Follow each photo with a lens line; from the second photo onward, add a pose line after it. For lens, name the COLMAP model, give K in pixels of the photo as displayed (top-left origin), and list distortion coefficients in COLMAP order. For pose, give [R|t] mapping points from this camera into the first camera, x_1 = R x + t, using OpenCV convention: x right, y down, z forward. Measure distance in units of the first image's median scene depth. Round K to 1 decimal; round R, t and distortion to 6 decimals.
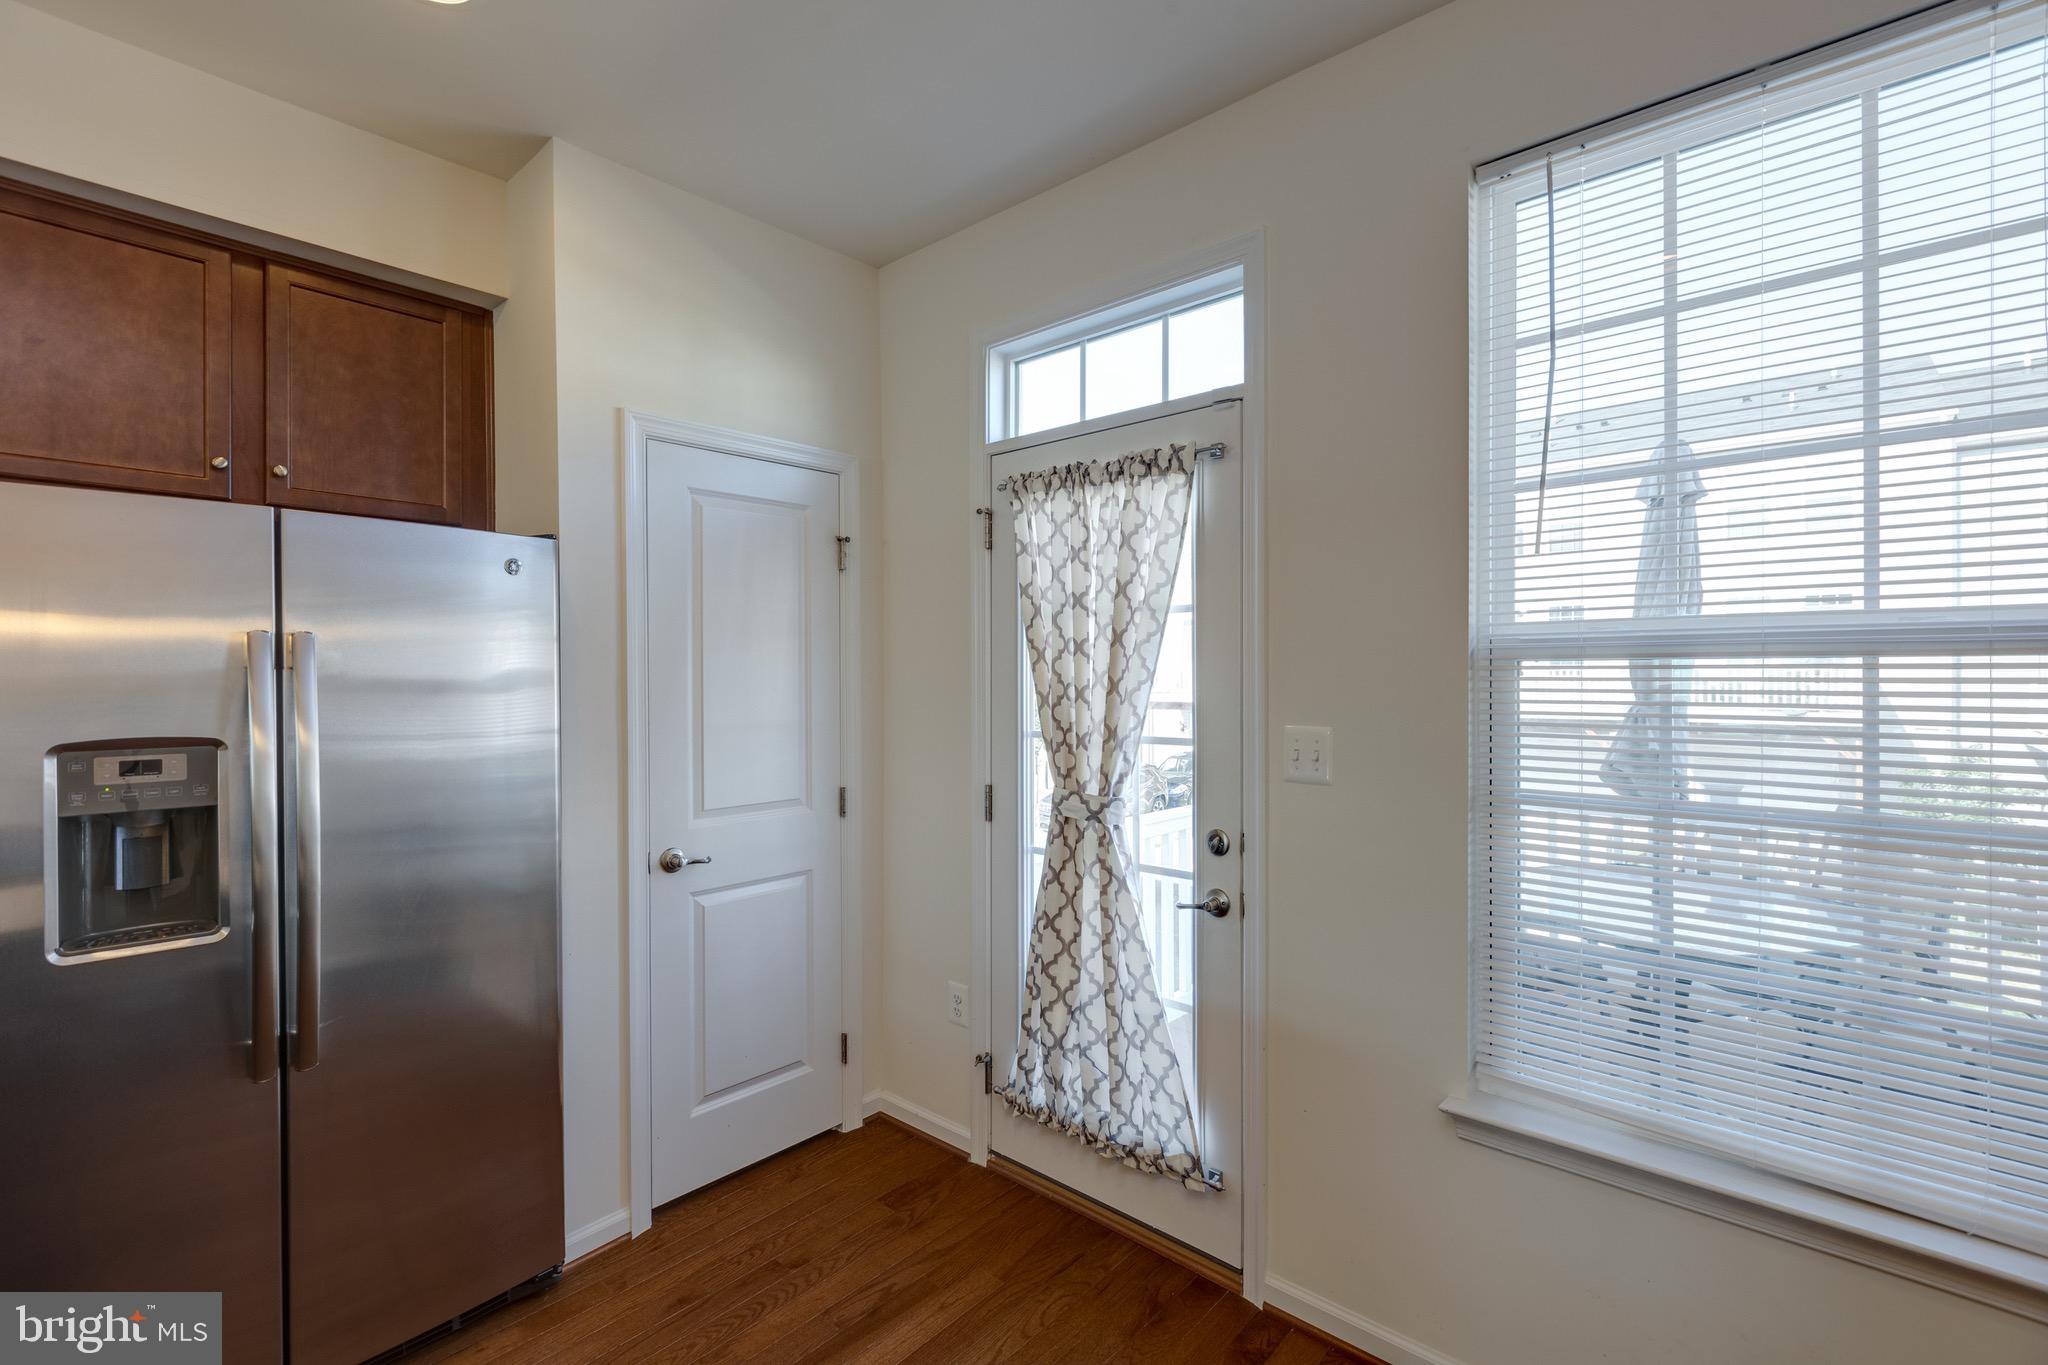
lens RADIAL K [[907.8, 0, 1029.6], [0, 907.8, 678.1], [0, 0, 1]] dist [0.002083, -0.000947]
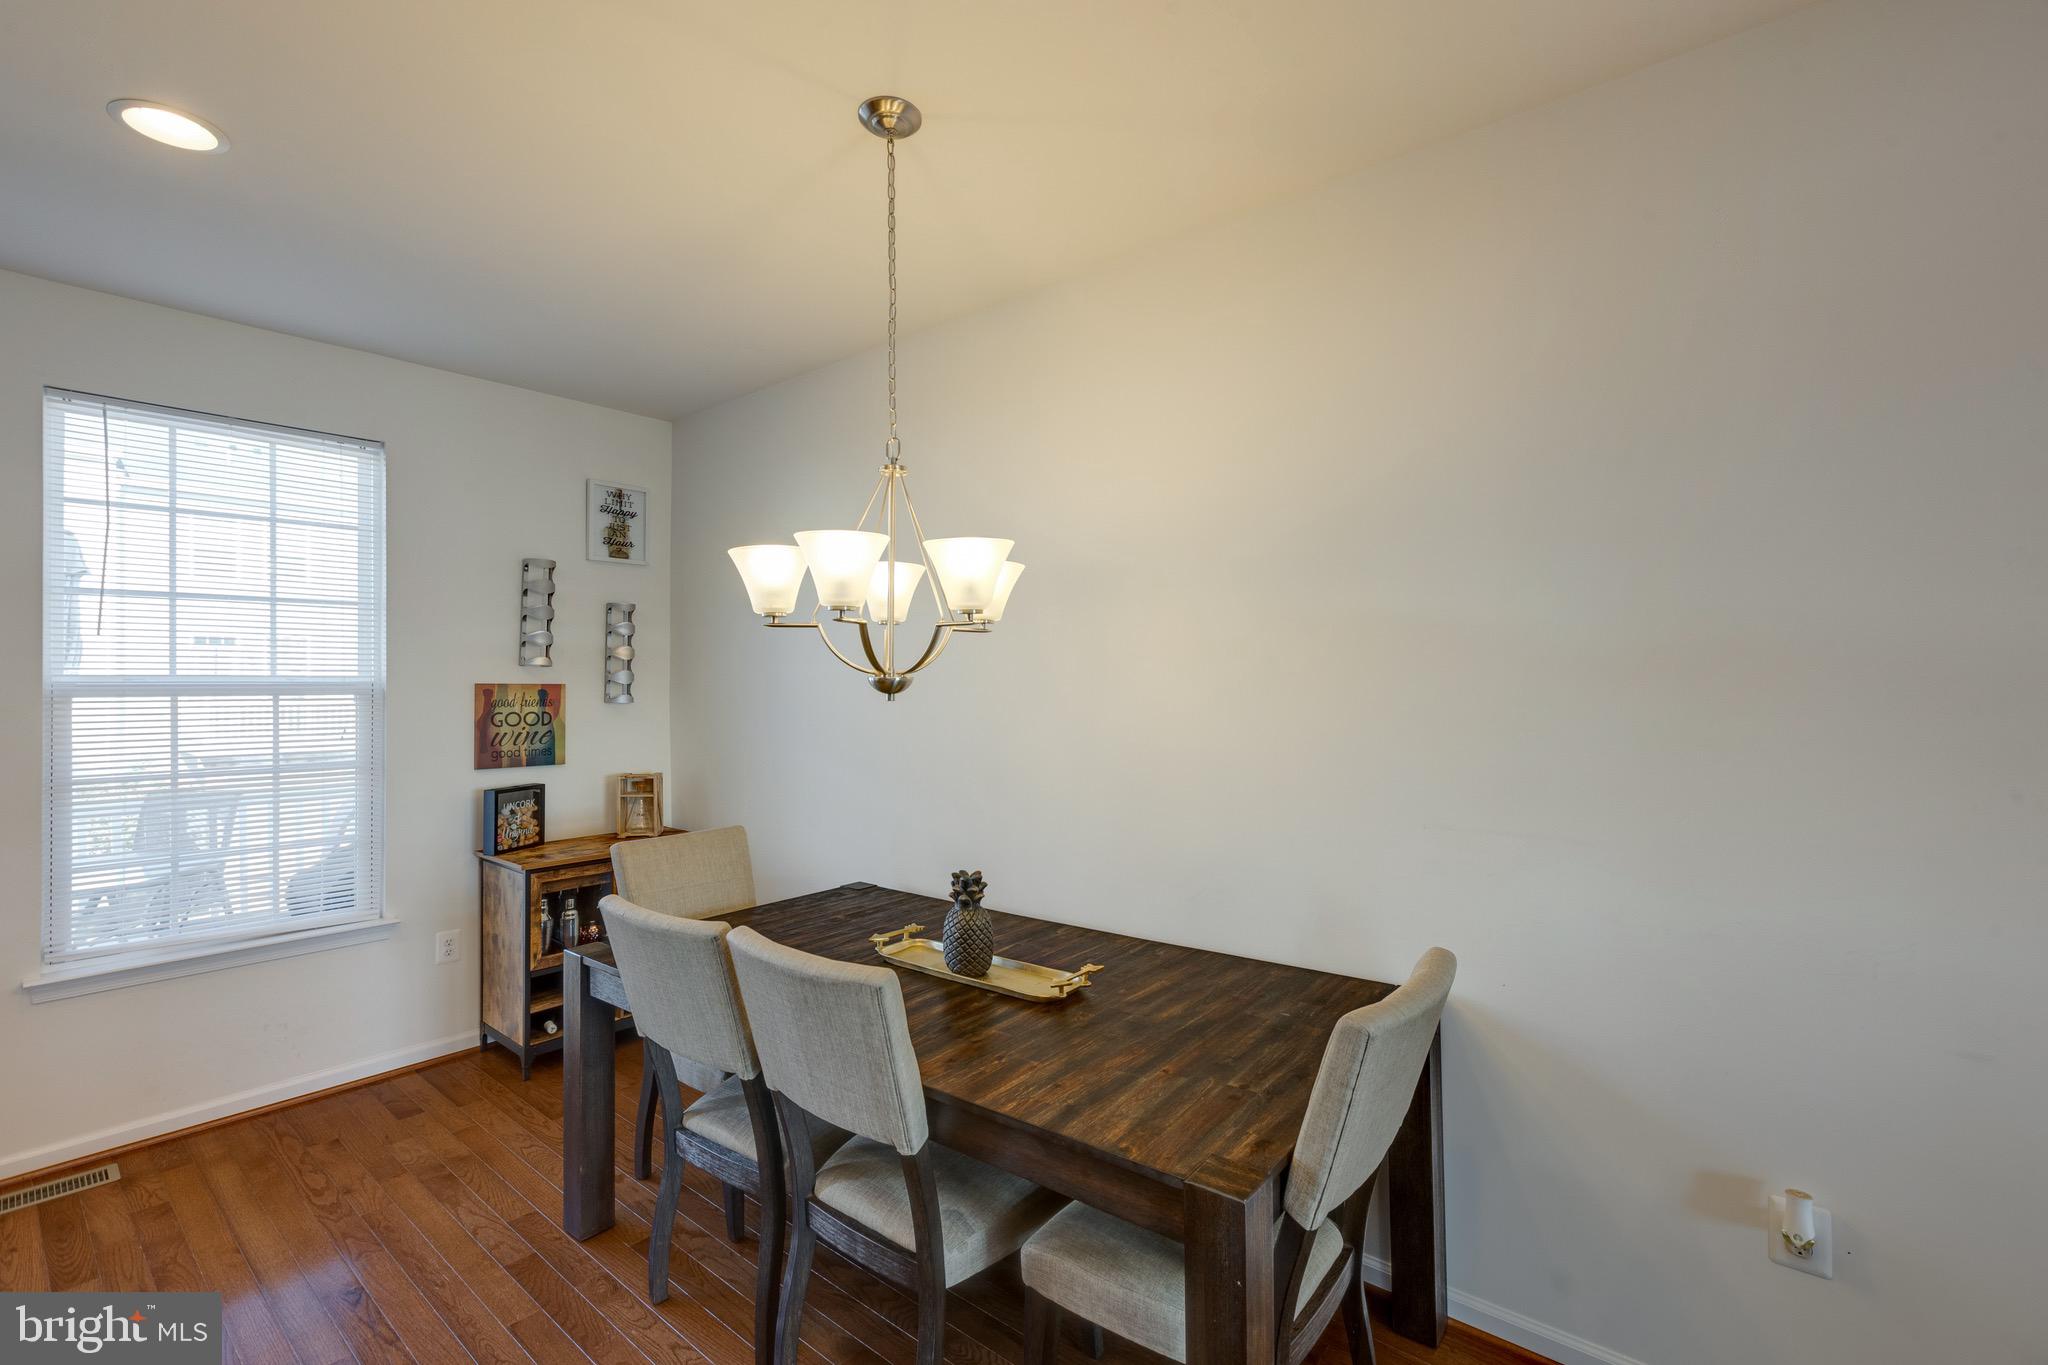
lens RADIAL K [[905.0, 0, 1030.4], [0, 905.0, 681.0], [0, 0, 1]] dist [0.002415, -0.000098]
pose [[-0.029227, 0.006883, 0.999549, -0.912559], [0.008119, 0.999945, -0.006648, -0.019476], [-0.999540, 0.007921, -0.029281, -0.536975]]
